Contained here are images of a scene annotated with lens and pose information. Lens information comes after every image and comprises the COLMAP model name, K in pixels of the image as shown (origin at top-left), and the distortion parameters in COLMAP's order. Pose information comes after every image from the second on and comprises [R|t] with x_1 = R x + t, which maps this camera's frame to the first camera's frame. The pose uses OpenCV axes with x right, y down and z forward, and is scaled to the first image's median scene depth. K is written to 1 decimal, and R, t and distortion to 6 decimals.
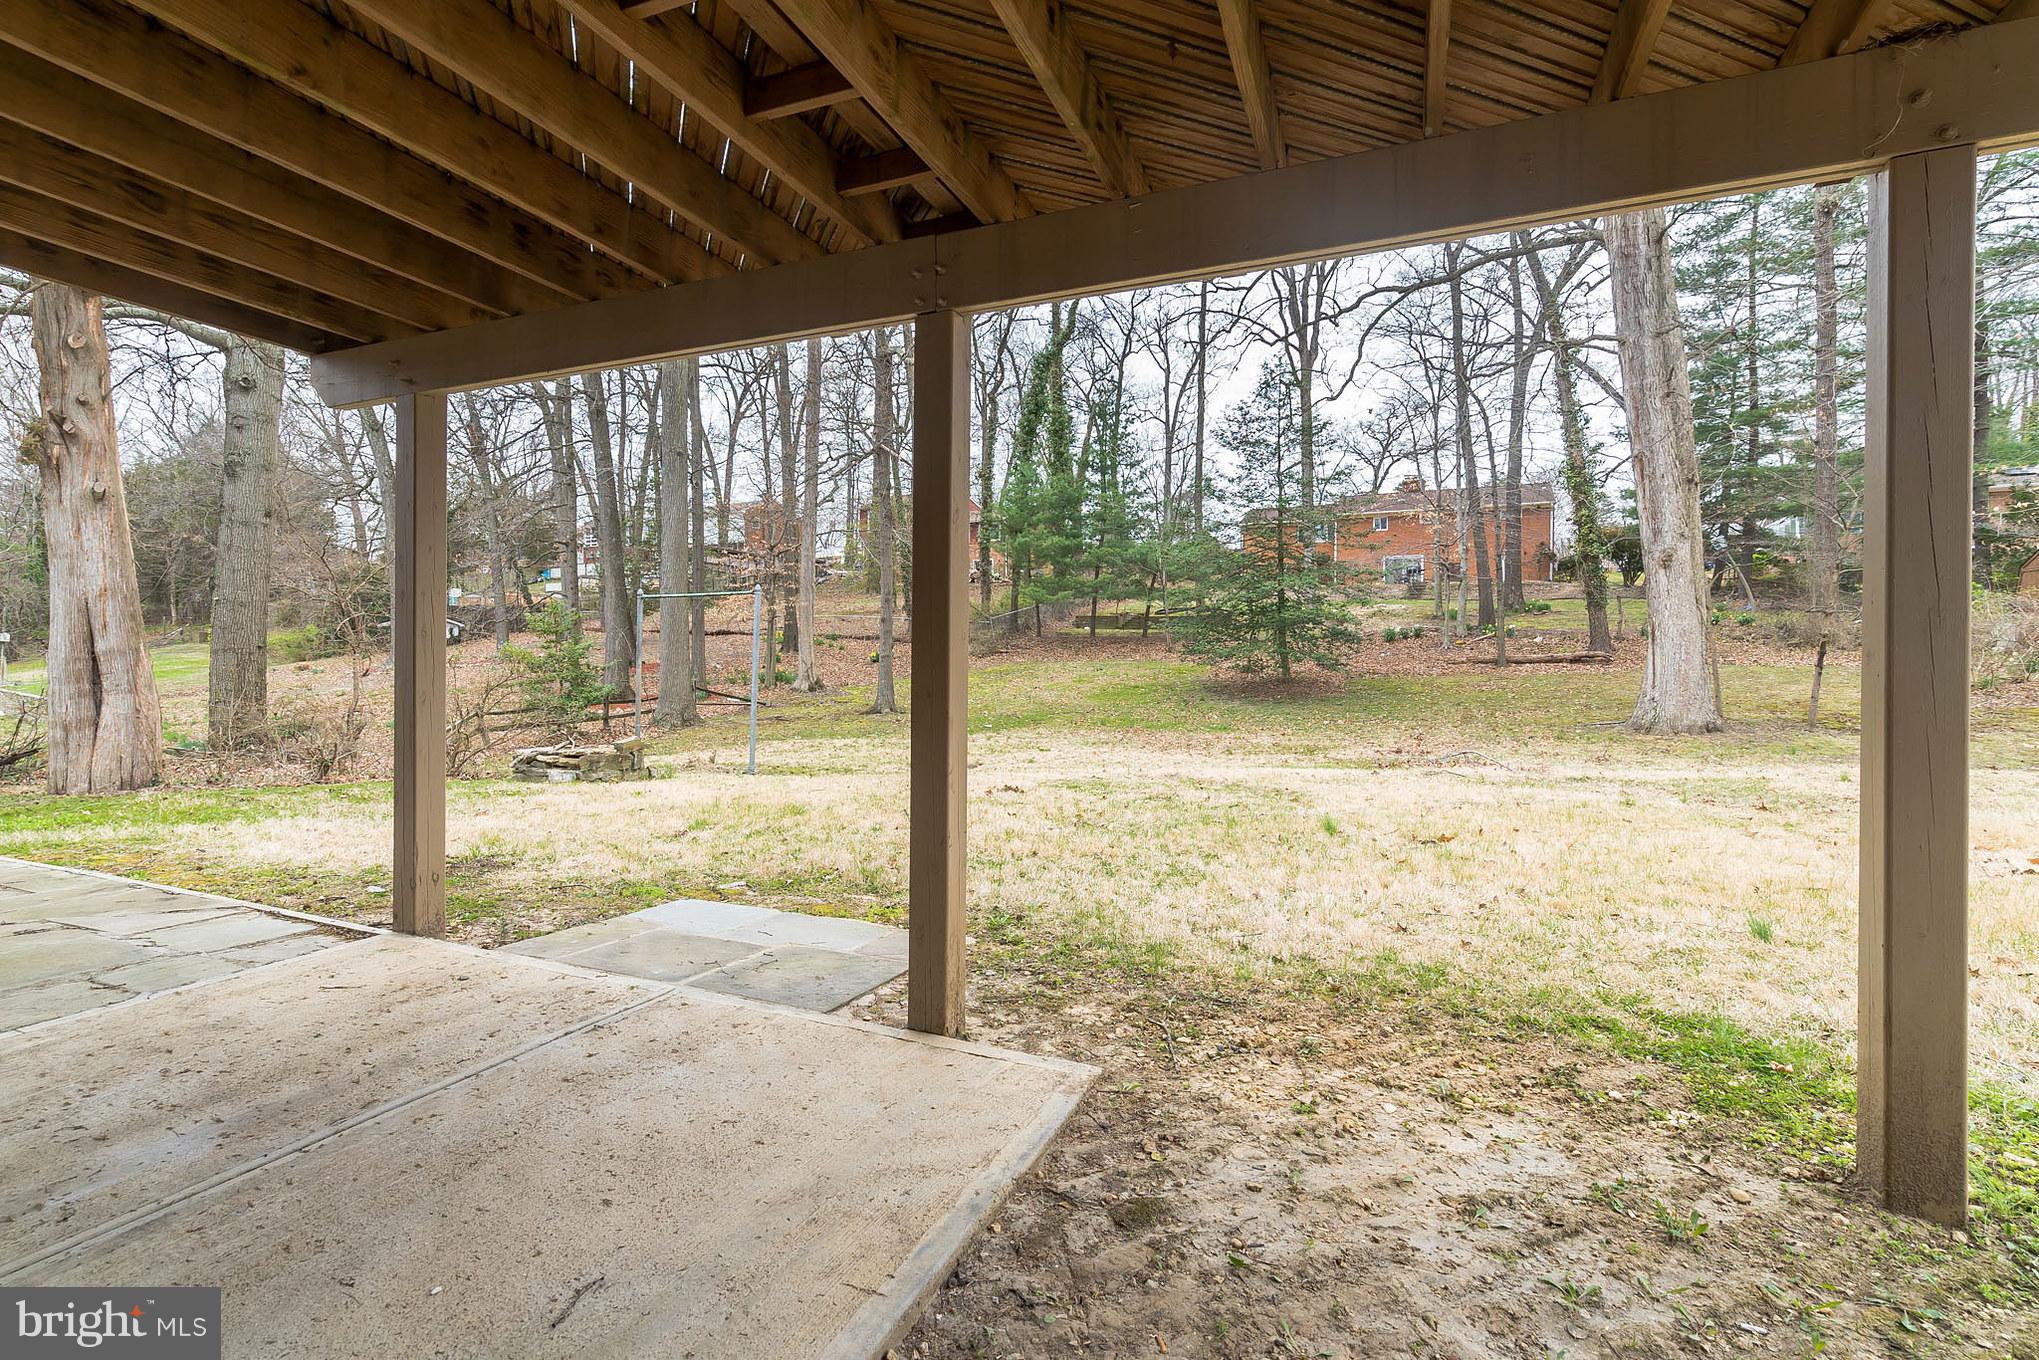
lens RADIAL K [[916.2, 0, 988.0], [0, 916.2, 656.7], [0, 0, 1]] dist [0.000500, 0.000538]
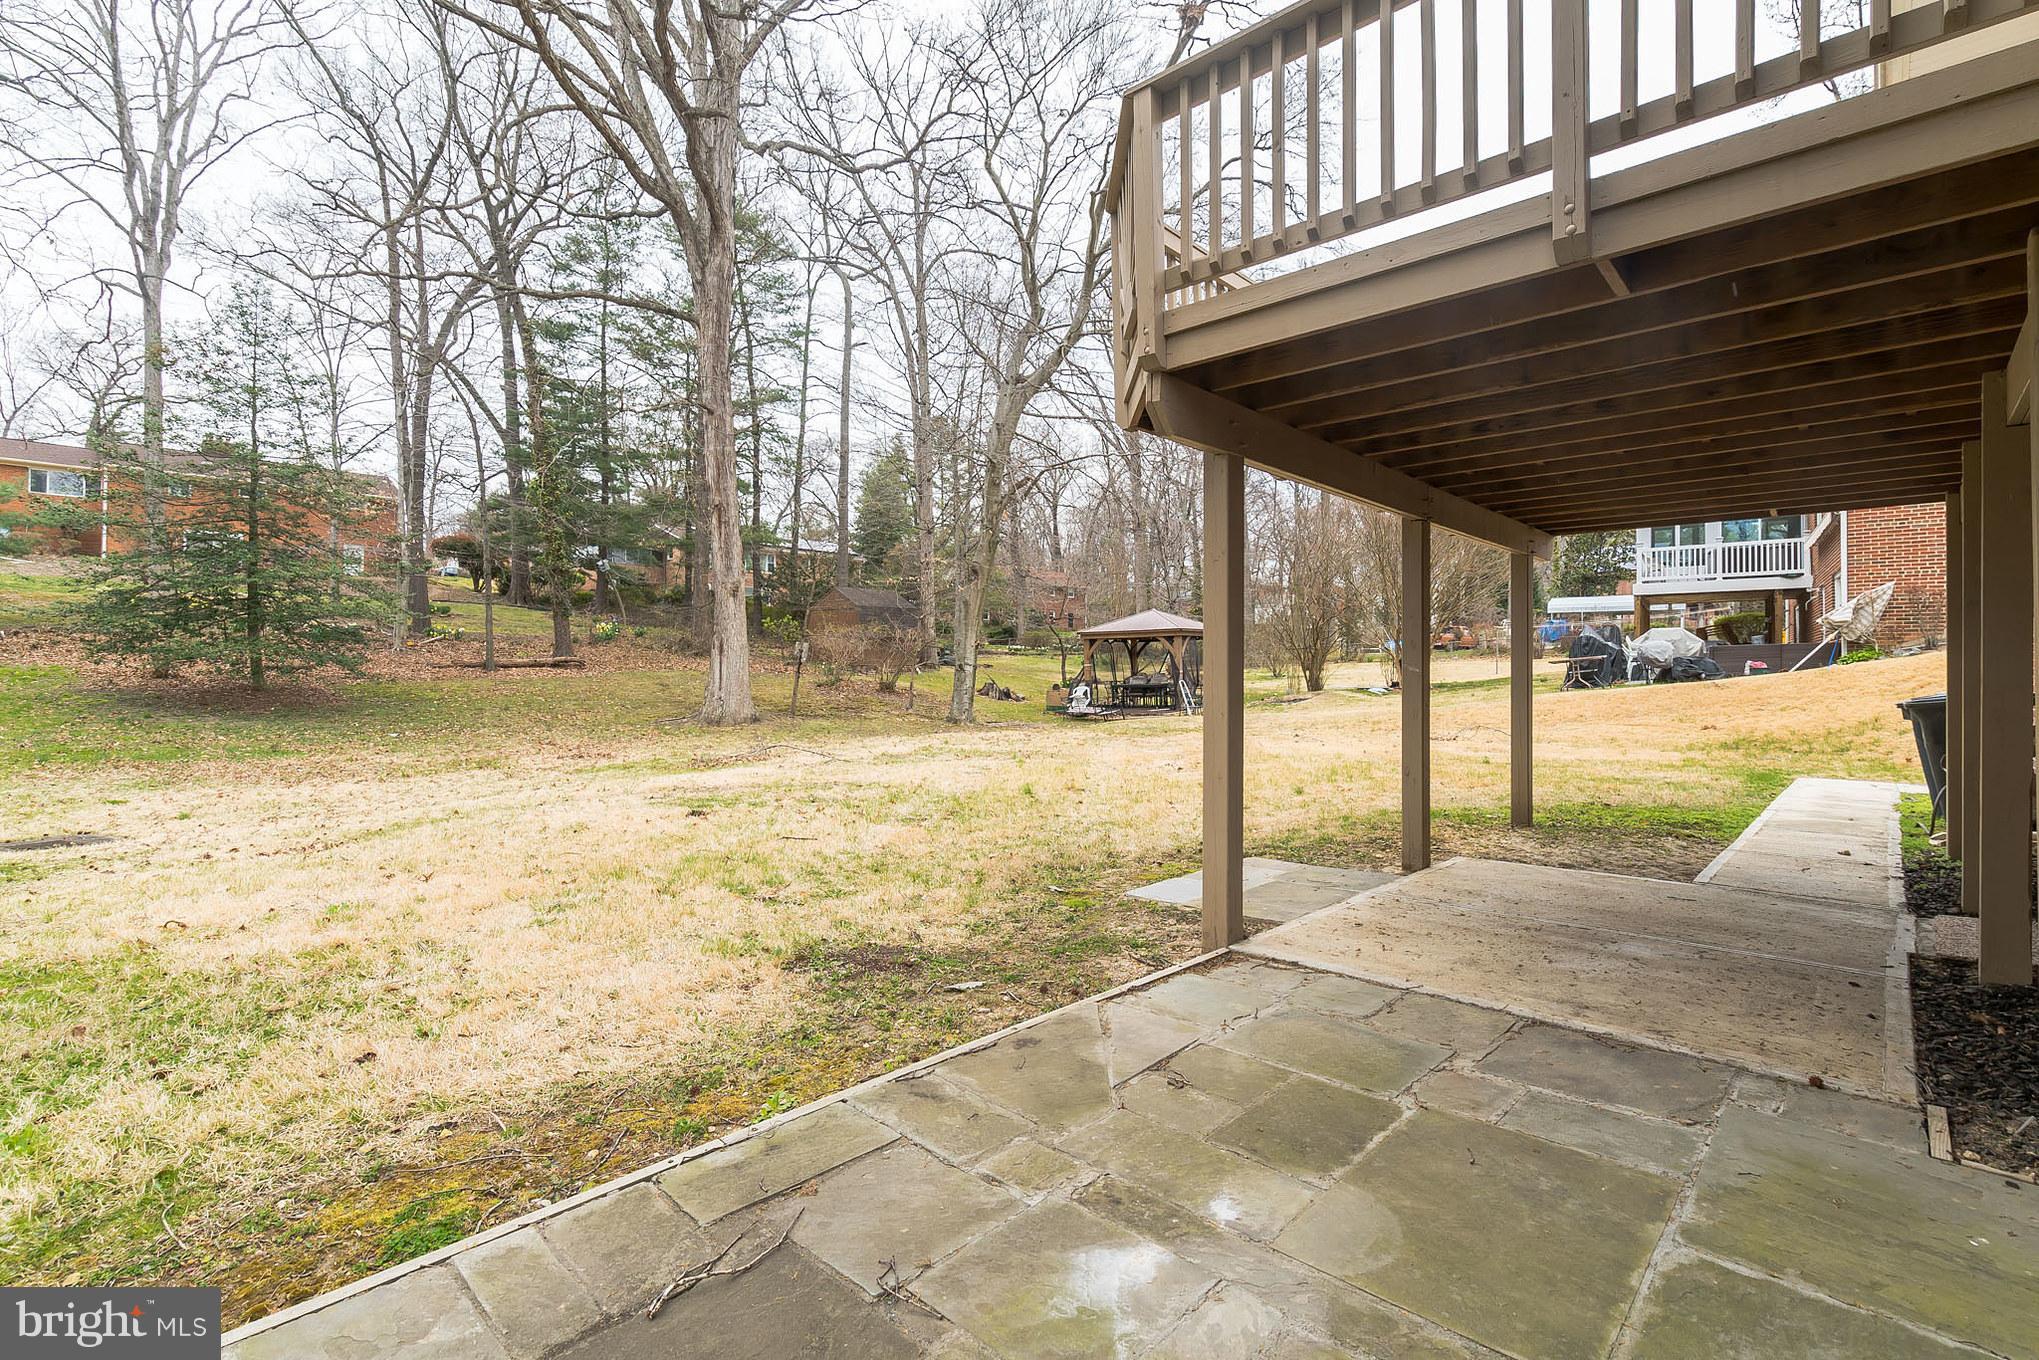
lens RADIAL K [[944.7, 0, 1019.5], [0, 944.7, 680.0], [0, 0, 1]] dist [-0.059932, 0.027590]
pose [[0.343767, -0.008287, 0.939019, -1.411364], [-0.014150, 0.999802, 0.014004, -0.011137], [-0.938949, -0.018101, 0.343581, 0.701676]]
